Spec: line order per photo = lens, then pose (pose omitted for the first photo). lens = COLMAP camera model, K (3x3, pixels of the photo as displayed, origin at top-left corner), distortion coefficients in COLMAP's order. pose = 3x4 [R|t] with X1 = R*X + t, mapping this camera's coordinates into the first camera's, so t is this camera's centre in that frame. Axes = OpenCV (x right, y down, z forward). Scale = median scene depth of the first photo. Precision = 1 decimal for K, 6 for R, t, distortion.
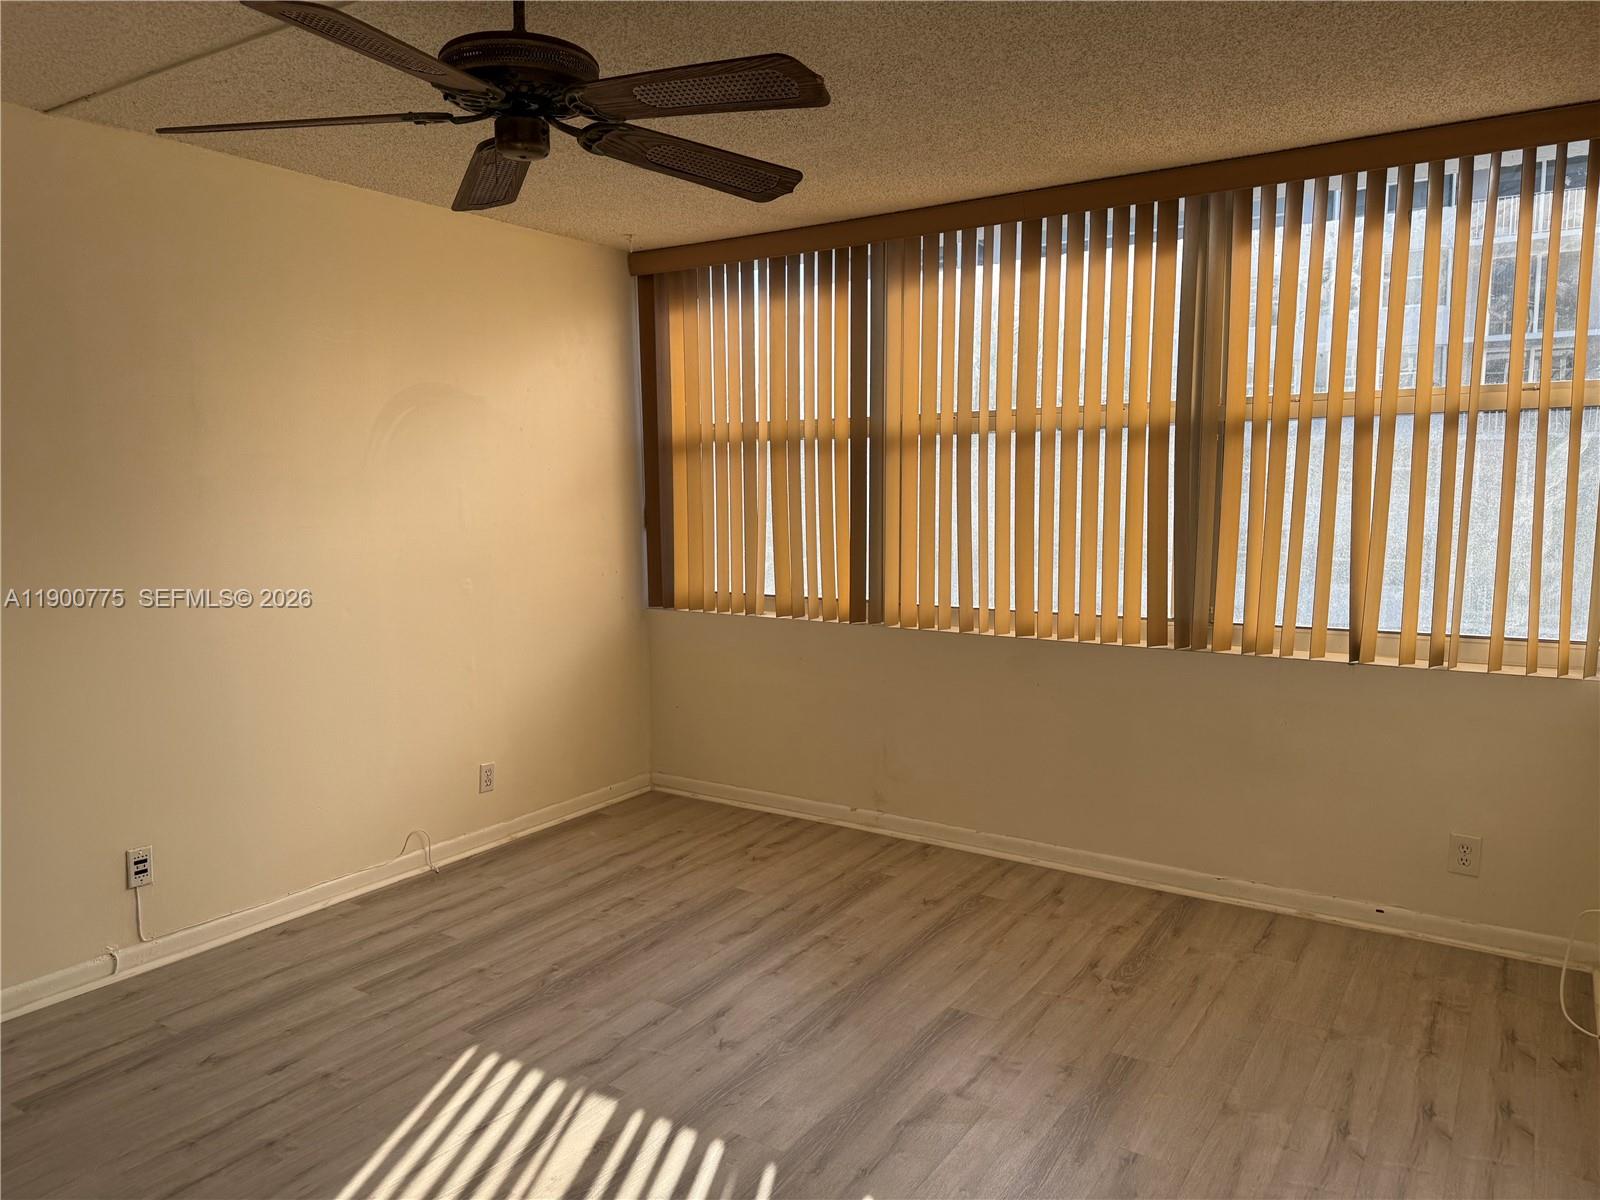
lens RADIAL K [[1118.2, 0, 749.0], [0, 1118.2, 586.6], [0, 0, 1]] dist [0.151336, -0.264156]
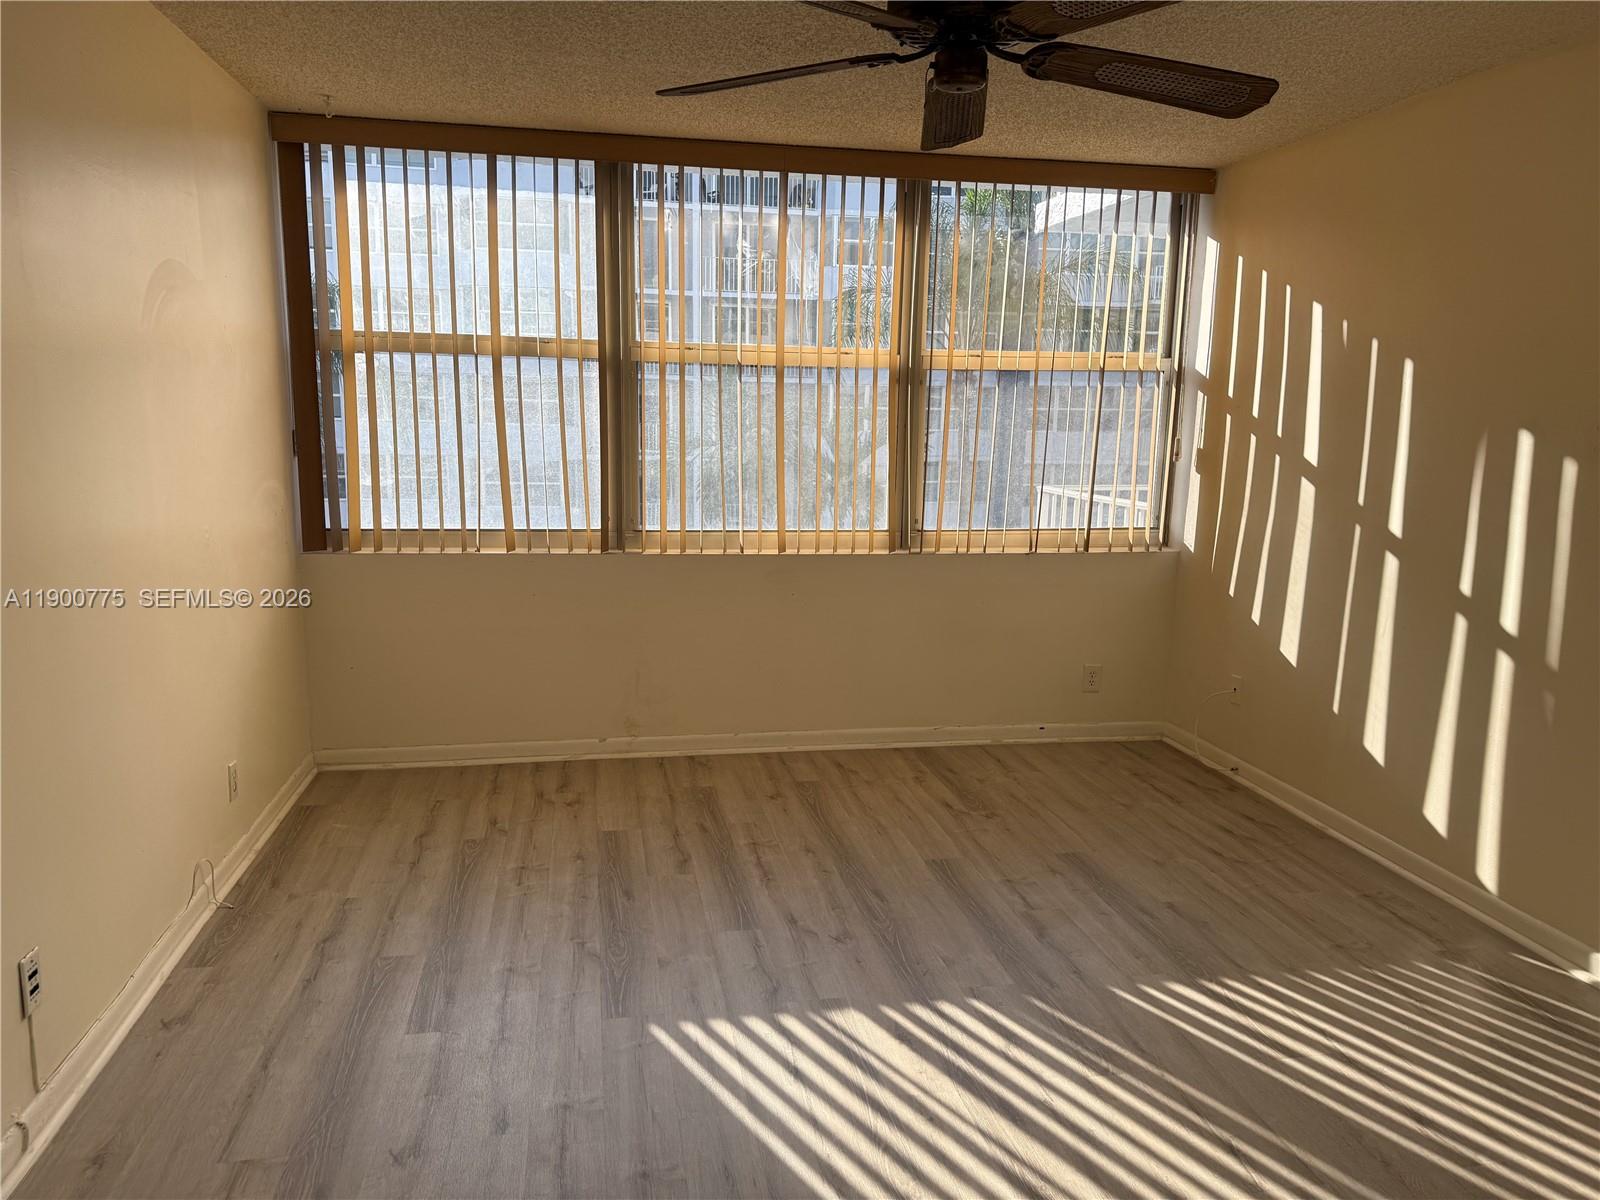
lens RADIAL K [[1133.4, 0, 800.0], [0, 1133.4, 600.0], [0, 0, 1]] dist [0.067740, -0.073232]
pose [[0.717875, -0.095660, 0.689569, -0.538854], [0.047096, 0.994918, 0.088990, -0.006193], [-0.694578, -0.031408, 0.718732, 0.194796]]
